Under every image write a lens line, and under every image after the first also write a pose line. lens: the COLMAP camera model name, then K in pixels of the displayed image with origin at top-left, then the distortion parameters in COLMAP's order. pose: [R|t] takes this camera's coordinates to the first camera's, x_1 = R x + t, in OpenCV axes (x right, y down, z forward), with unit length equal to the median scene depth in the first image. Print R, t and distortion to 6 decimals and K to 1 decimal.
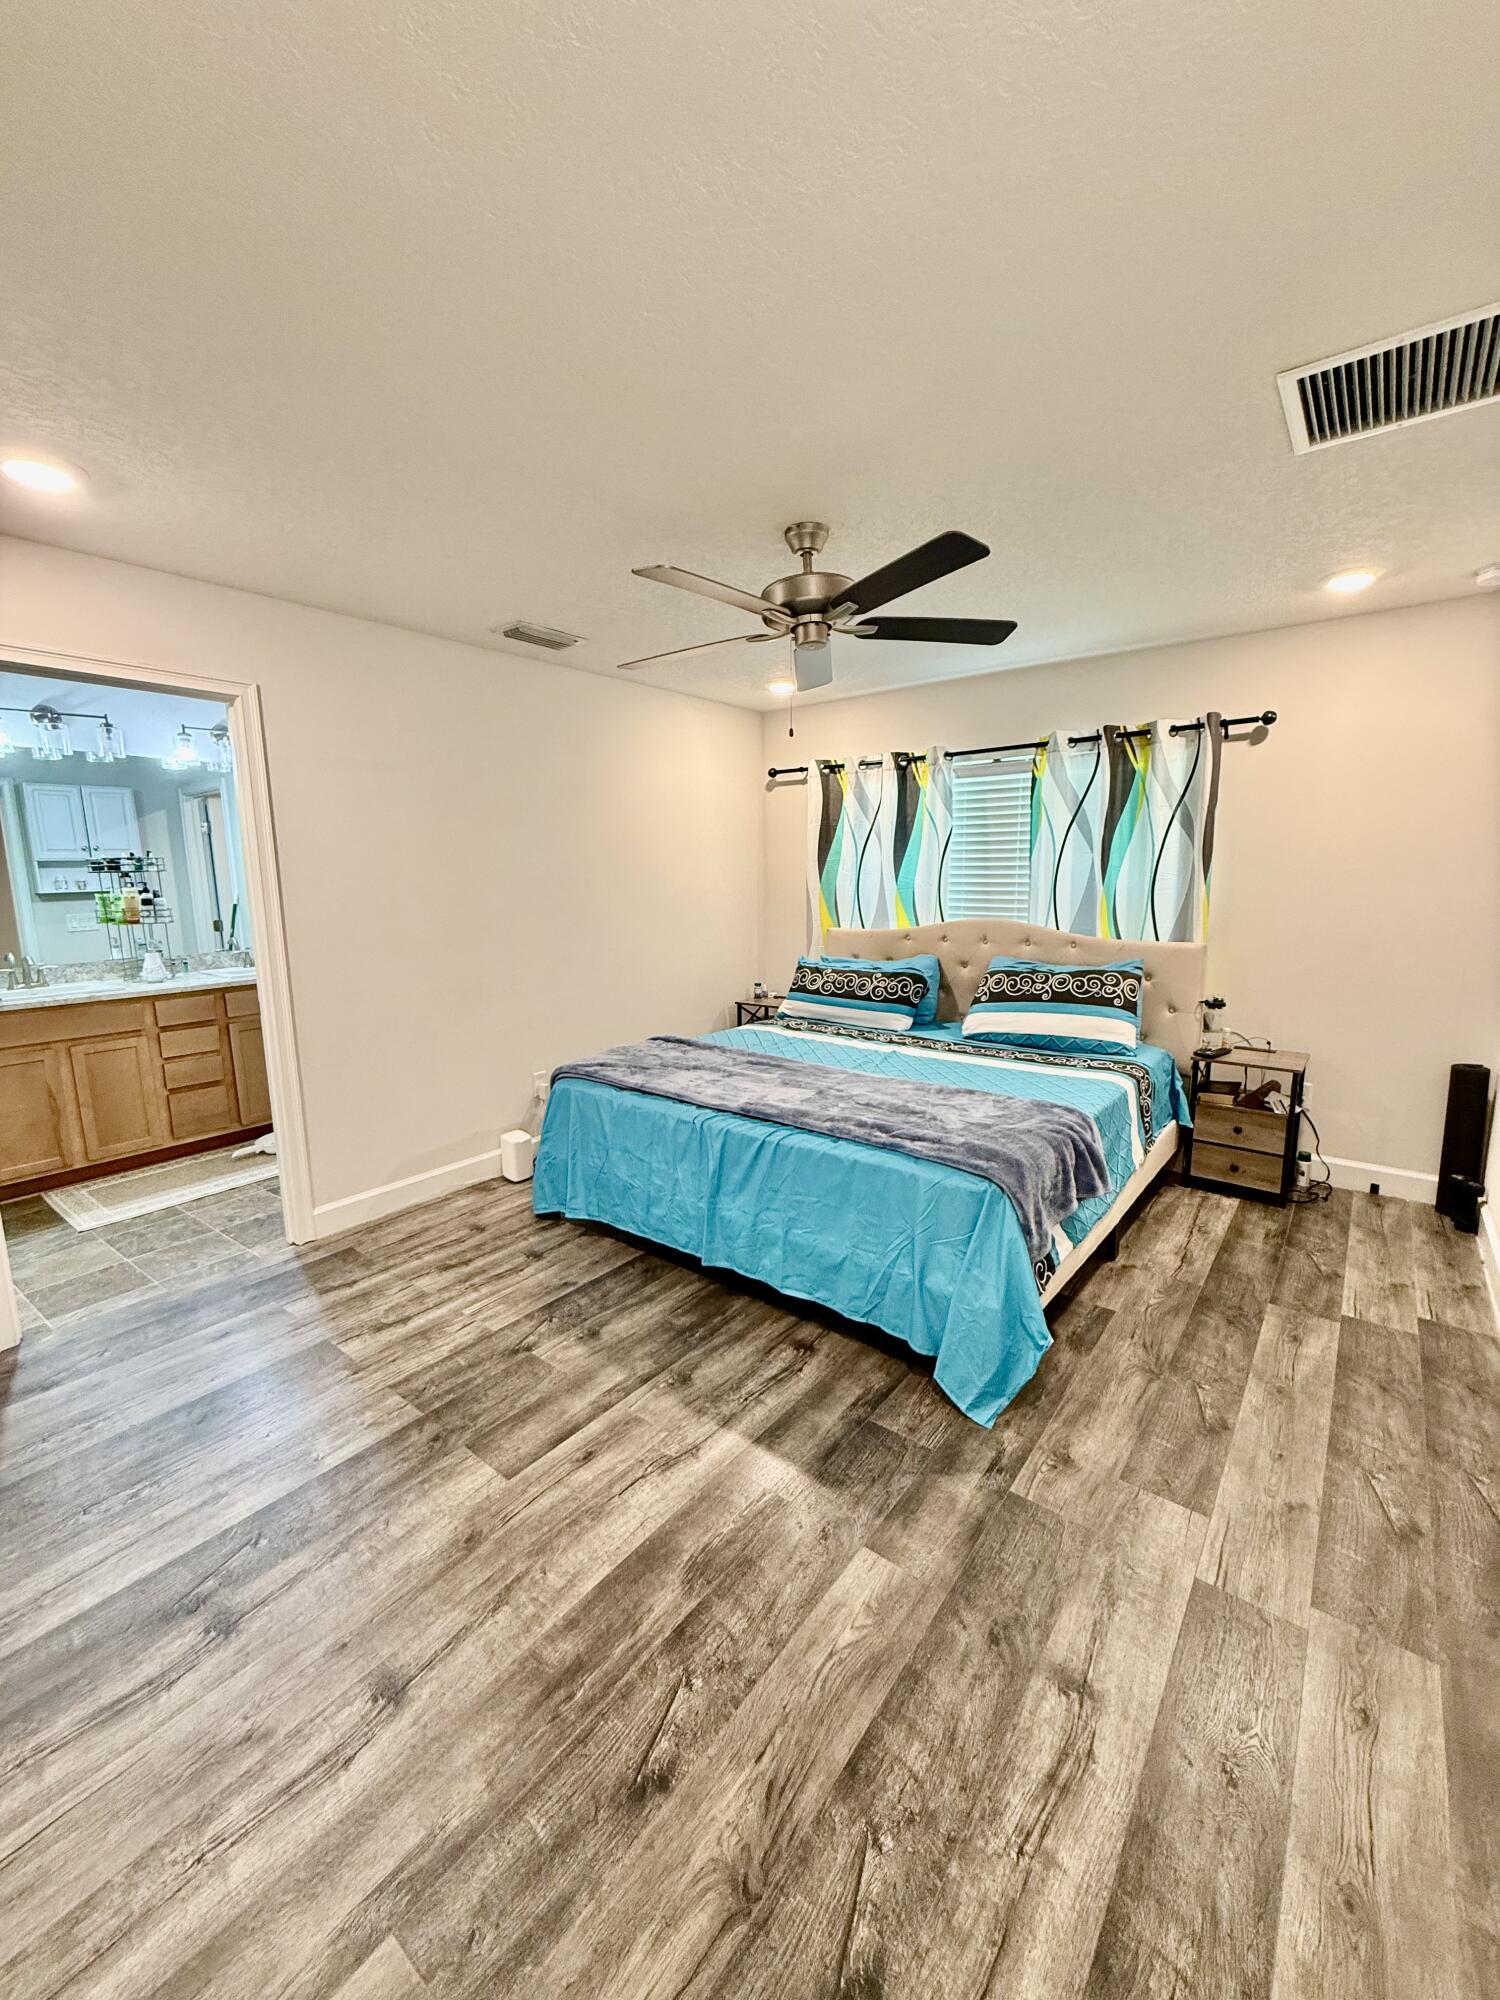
lens RADIAL K [[795.1, 0, 750.0], [0, 795.1, 1000.0], [0, 0, 1]] dist [0.000320, -0.000300]
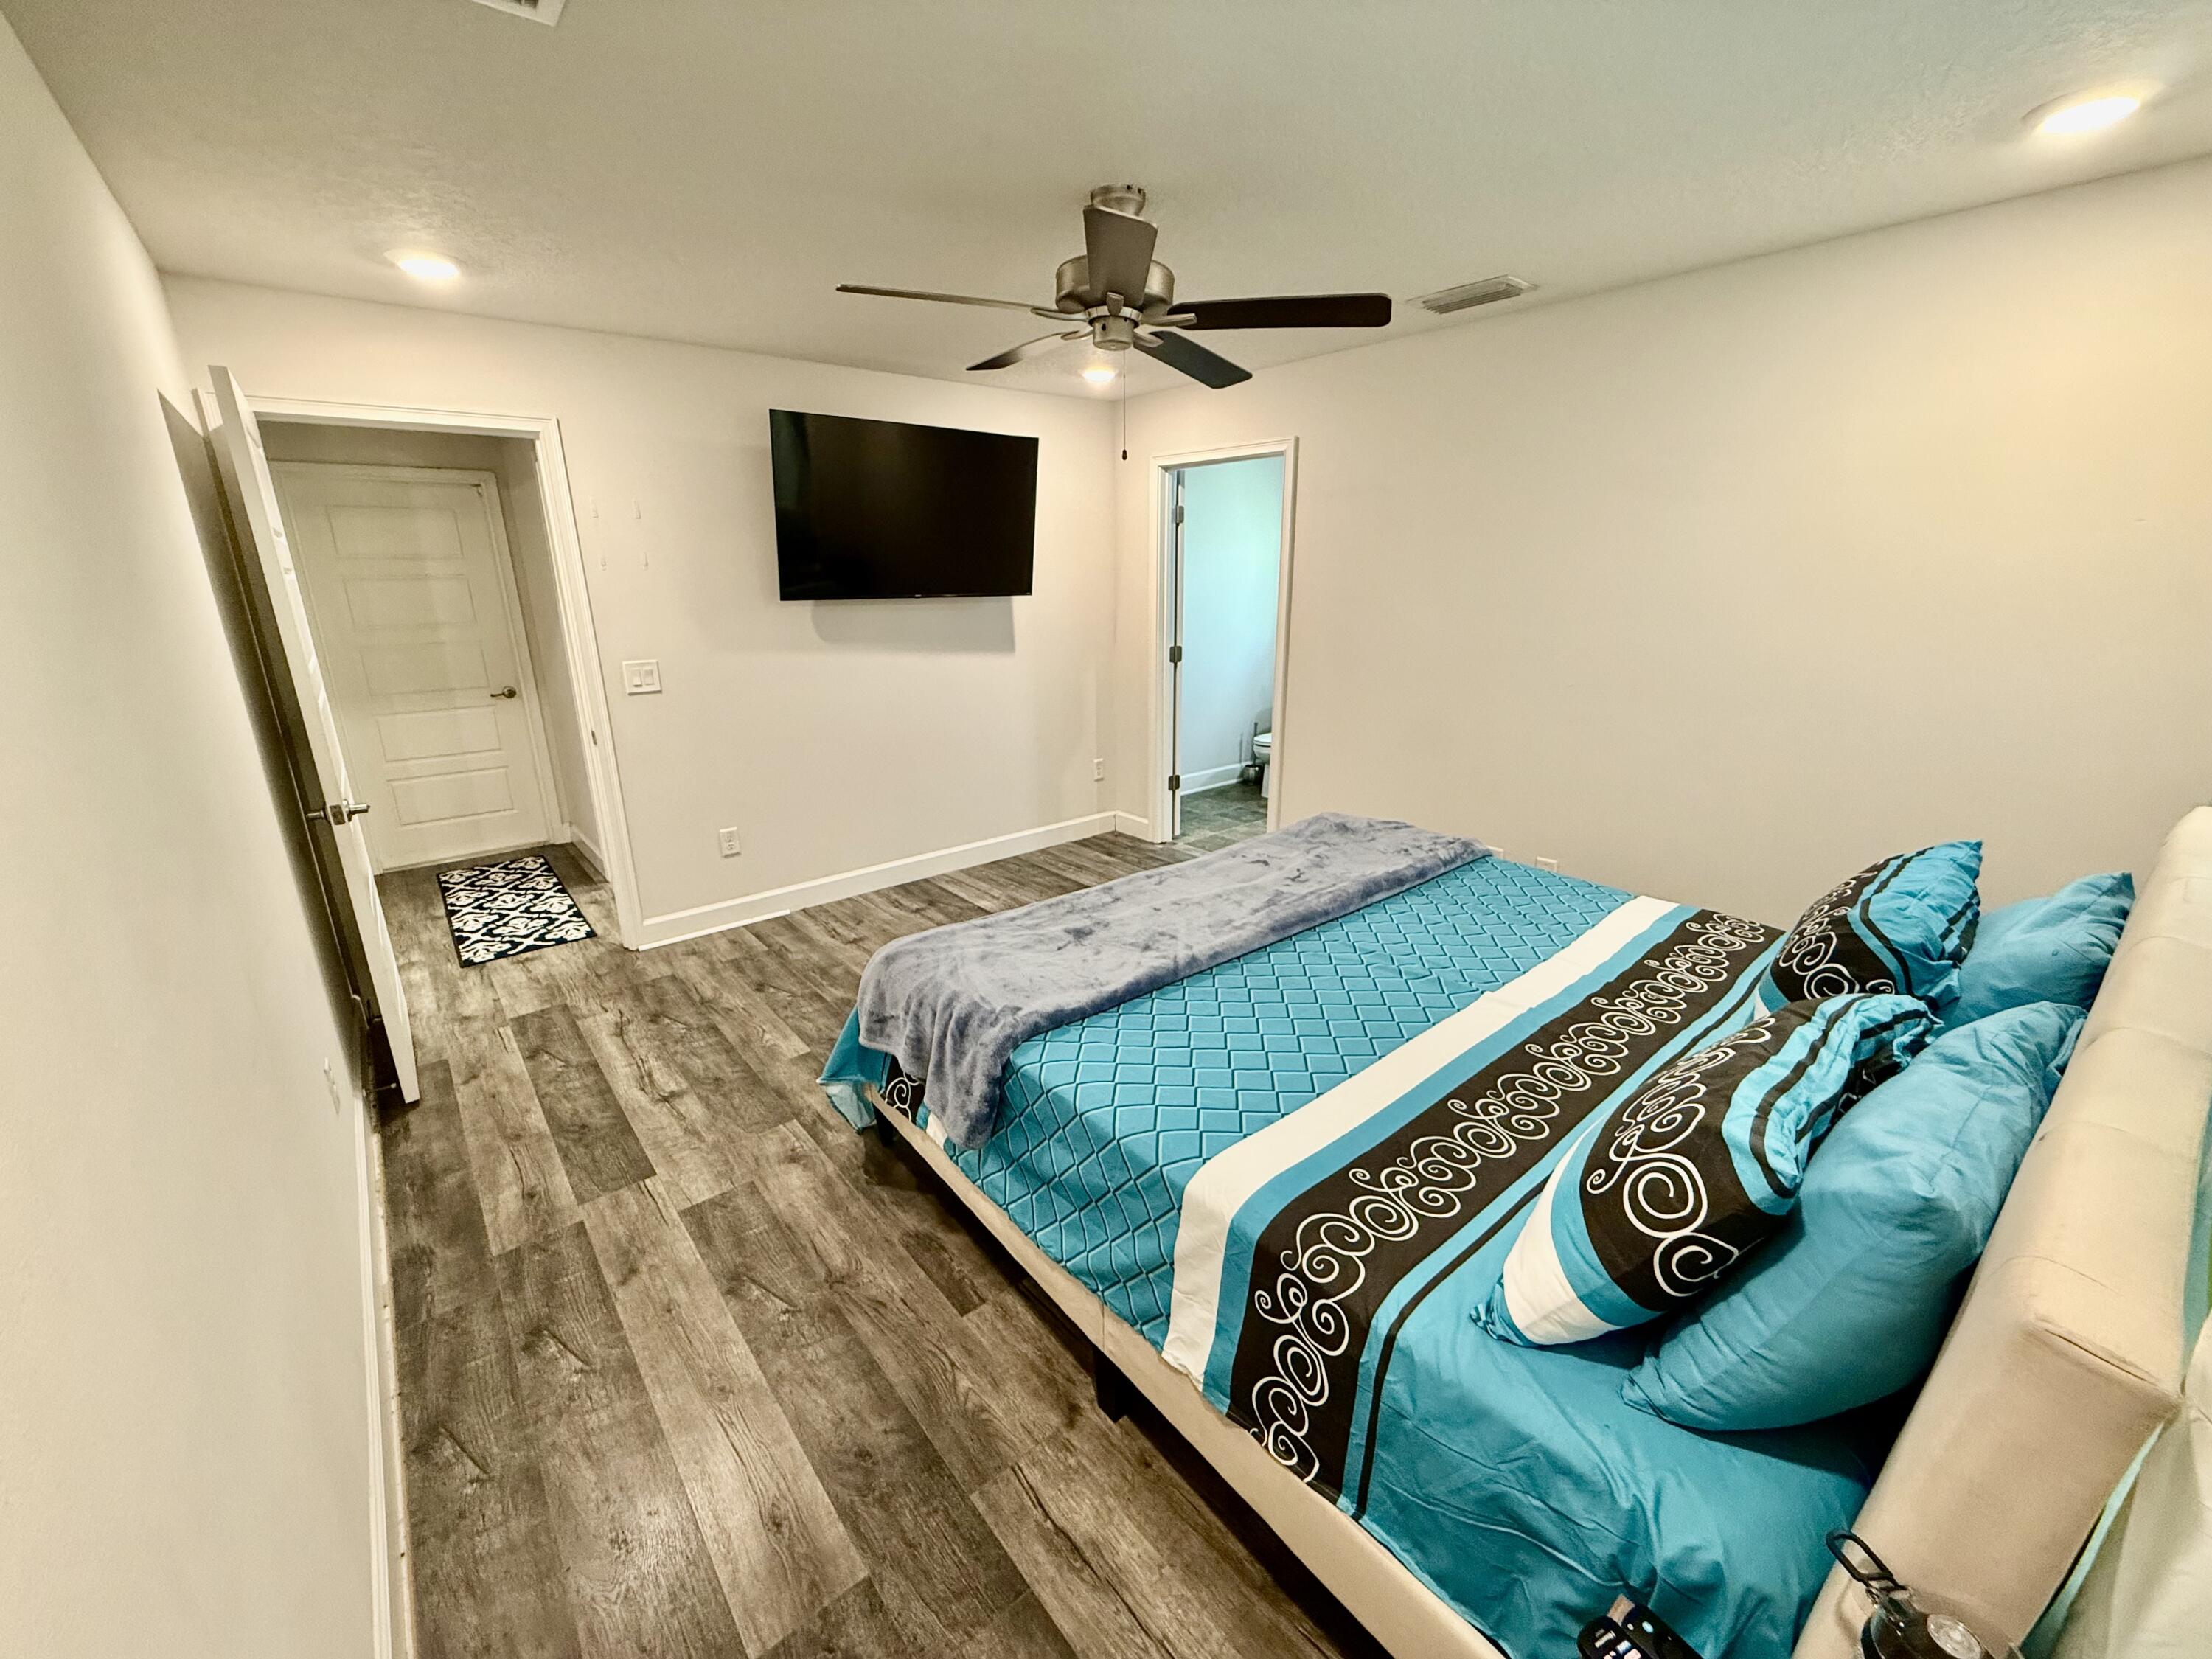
lens RADIAL K [[879.4, 0, 1106.0], [0, 879.4, 829.5], [0, 0, 1]] dist [0.000320, -0.000300]
pose [[-0.203990, 0.296191, -0.933091, 1.389129], [-0.144450, 0.933593, 0.327930, -0.352249], [0.968257, 0.201680, -0.147659, 1.577503]]
